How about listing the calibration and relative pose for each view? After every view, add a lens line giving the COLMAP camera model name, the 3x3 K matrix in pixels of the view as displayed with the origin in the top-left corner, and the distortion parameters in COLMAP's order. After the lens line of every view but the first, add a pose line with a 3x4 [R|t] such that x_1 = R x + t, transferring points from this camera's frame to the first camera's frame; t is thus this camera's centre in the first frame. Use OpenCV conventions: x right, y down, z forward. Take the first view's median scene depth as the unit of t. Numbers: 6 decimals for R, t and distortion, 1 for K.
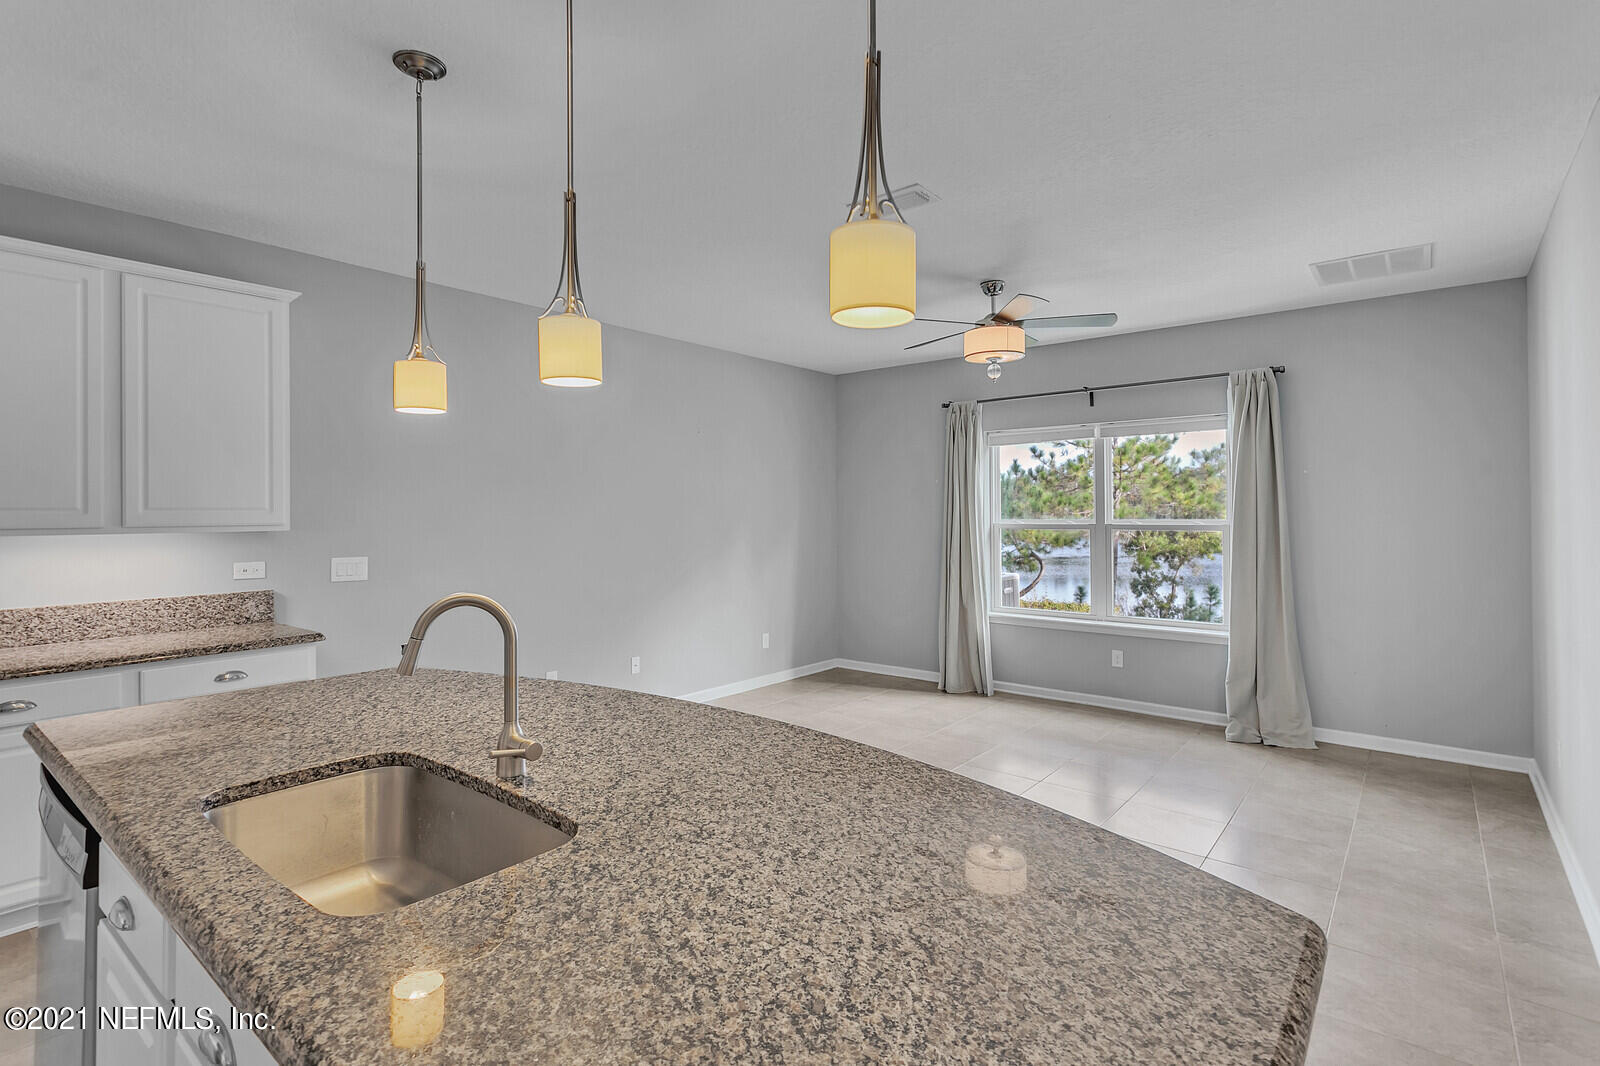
lens RADIAL K [[774.6, 0, 809.8], [0, 774.6, 503.3], [0, 0, 1]] dist [-0.002886, 0.000025]
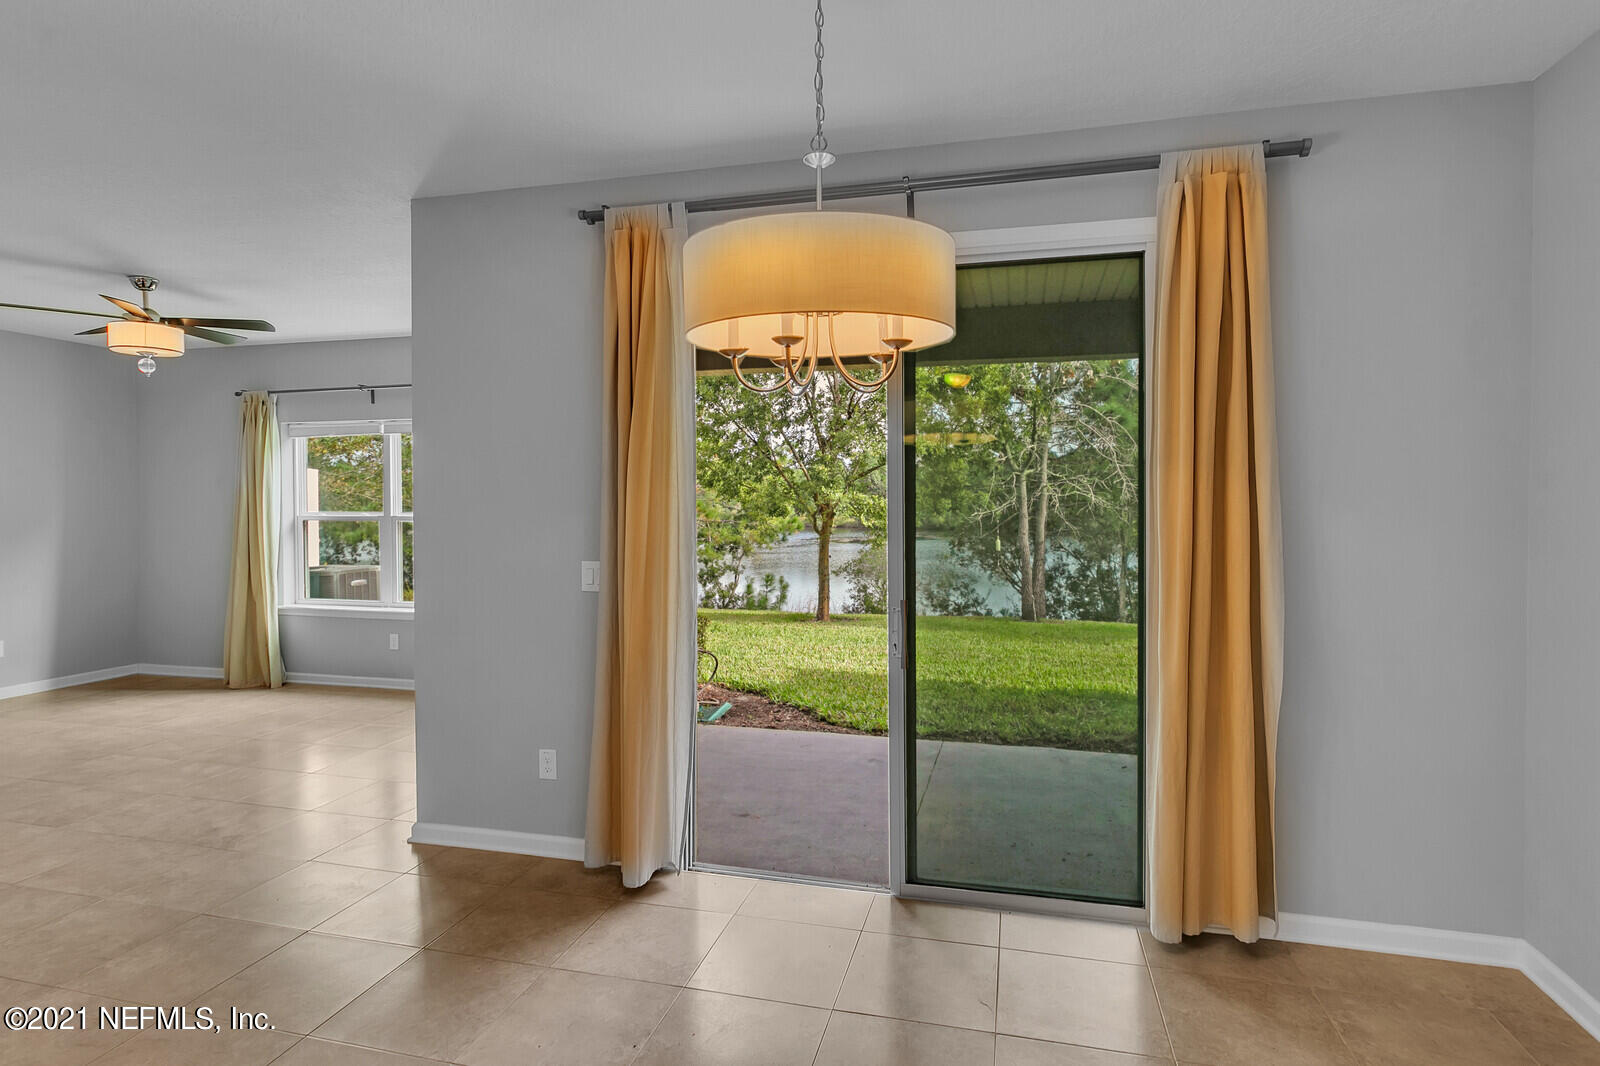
lens RADIAL K [[828.8, 0, 804.0], [0, 828.8, 518.5], [0, 0, 1]] dist [0.000861, 0.000219]
pose [[0.910520, -0.002073, 0.413459, 0.509746], [-0.010175, 0.999572, 0.027419, -0.007965], [-0.413339, -0.029172, 0.910110, -0.312764]]
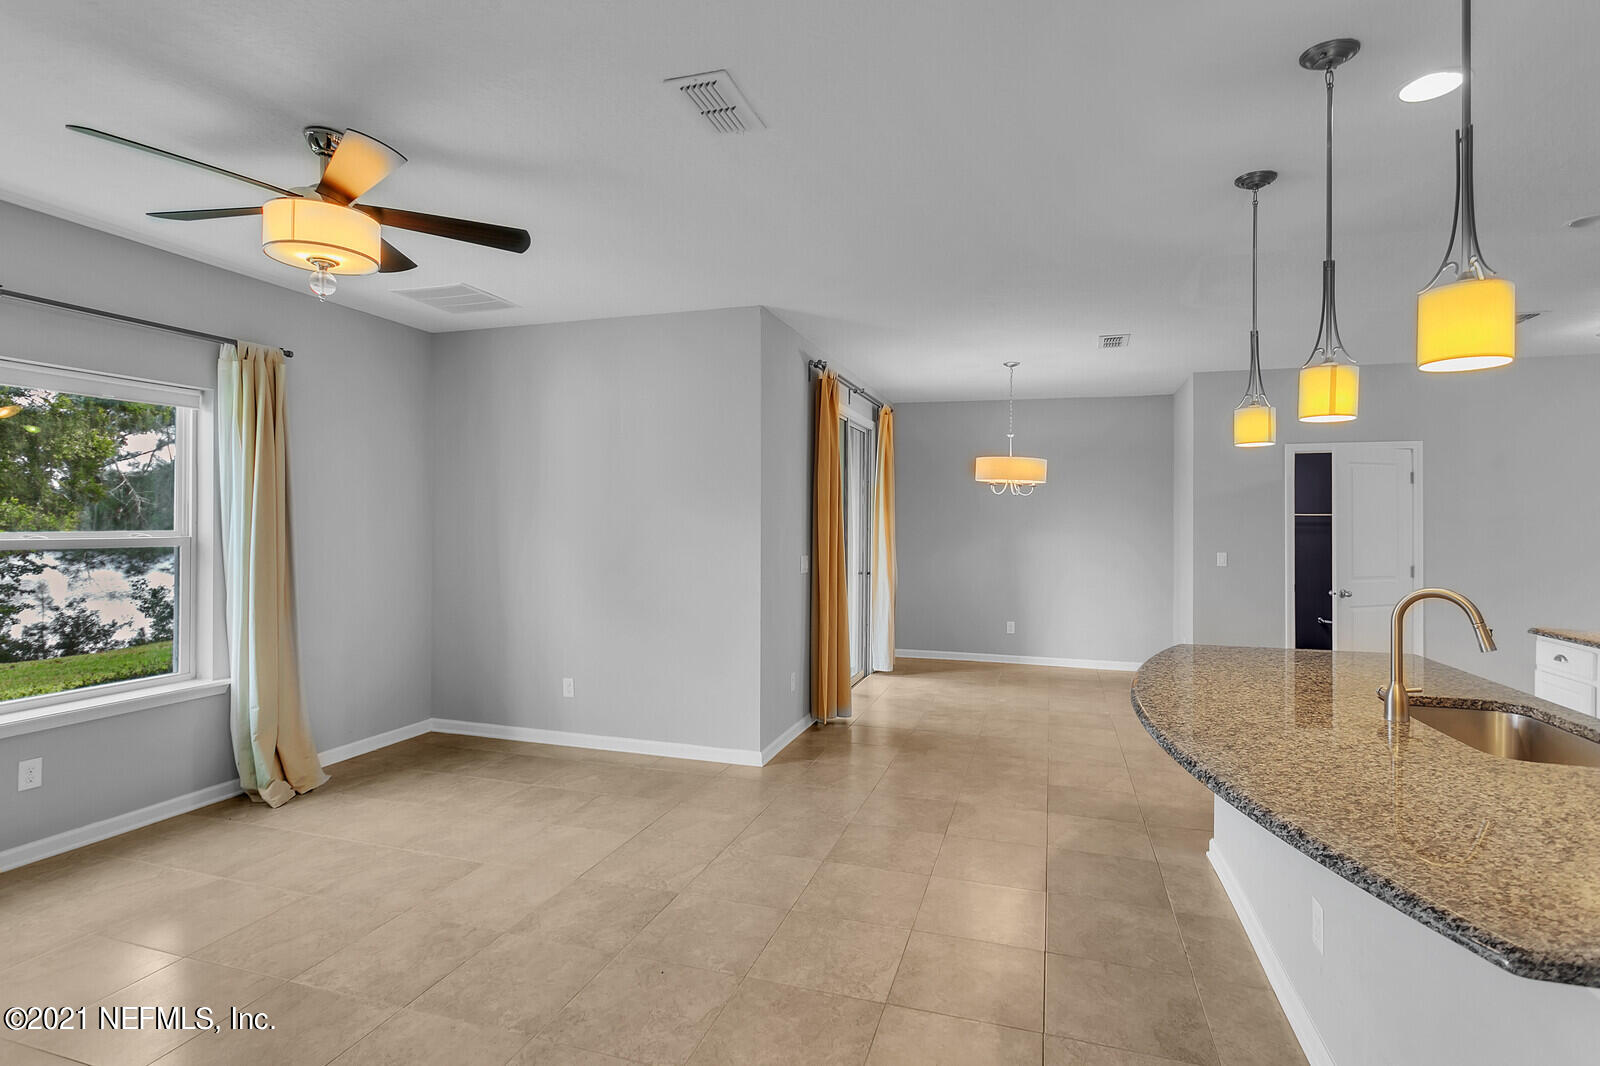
lens RADIAL K [[779.5, 0, 807.3], [0, 779.5, 517.8], [0, 0, 1]] dist [-0.003600, 0.000250]
pose [[-0.365587, 0.006484, 0.930755, -0.403172], [-0.017006, 0.999762, -0.013645, 0.009970], [-0.930622, -0.020817, -0.365389, 0.775923]]
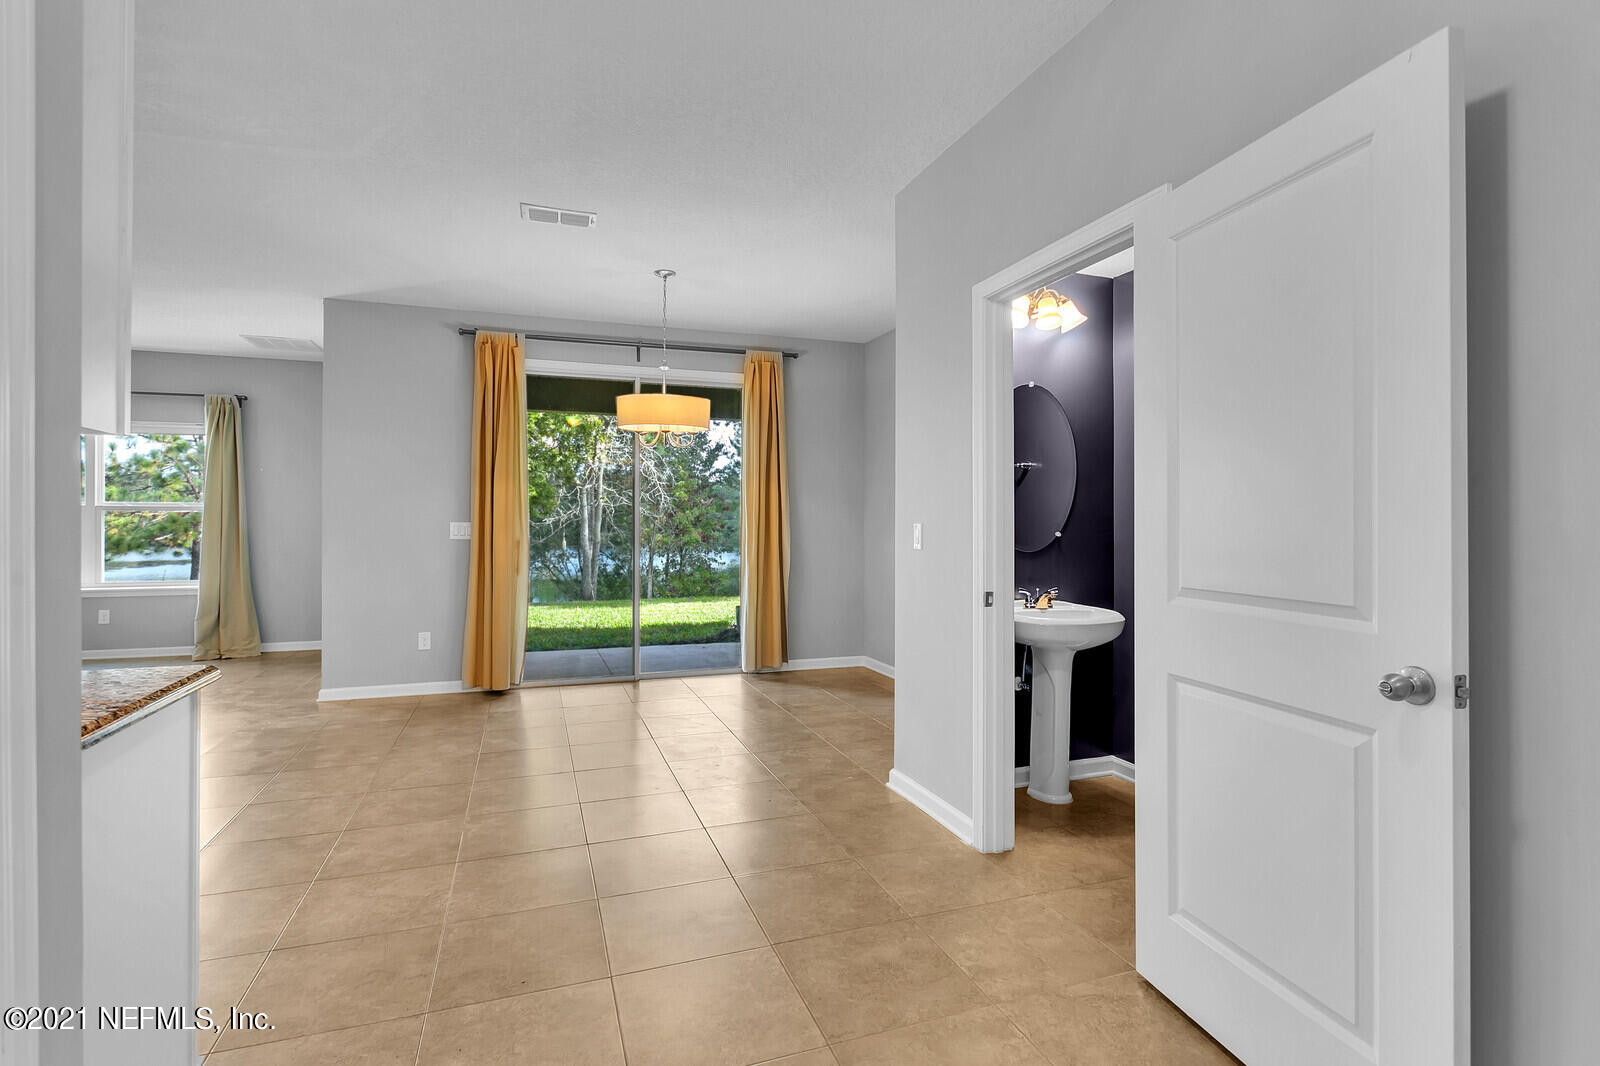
lens RADIAL K [[771.6, 0, 801.5], [0, 771.6, 521.2], [0, 0, 1]] dist [-0.001210, 0.000268]
pose [[0.527967, 0.005143, 0.849250, -0.057479], [-0.015045, 0.999881, 0.003298, 0.036002], [-0.849132, -0.014518, 0.527981, -0.642165]]
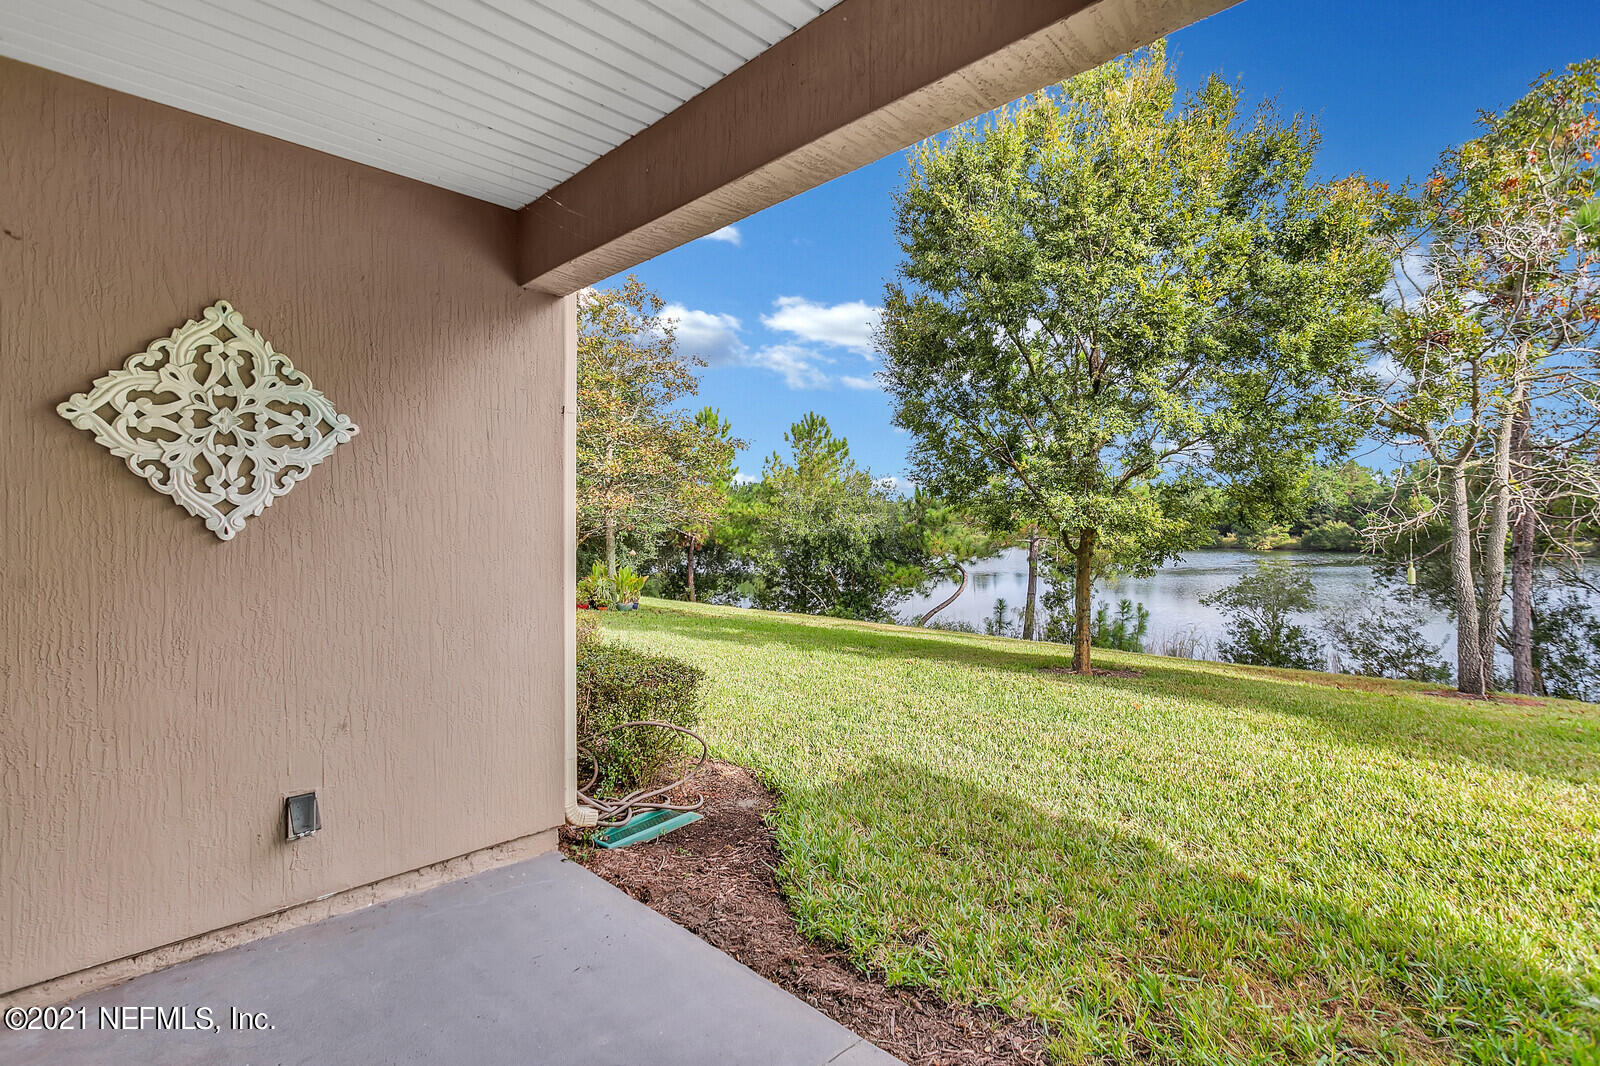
lens RADIAL K [[762.6, 0, 802.0], [0, 762.6, 521.3], [0, 0, 1]] dist [-0.002504, -0.000321]
pose [[0.995359, 0.001551, -0.096219, 1.203115], [-0.000710, 0.999961, 0.008775, 0.020433], [0.096229, -0.008666, 0.995321, 0.240377]]
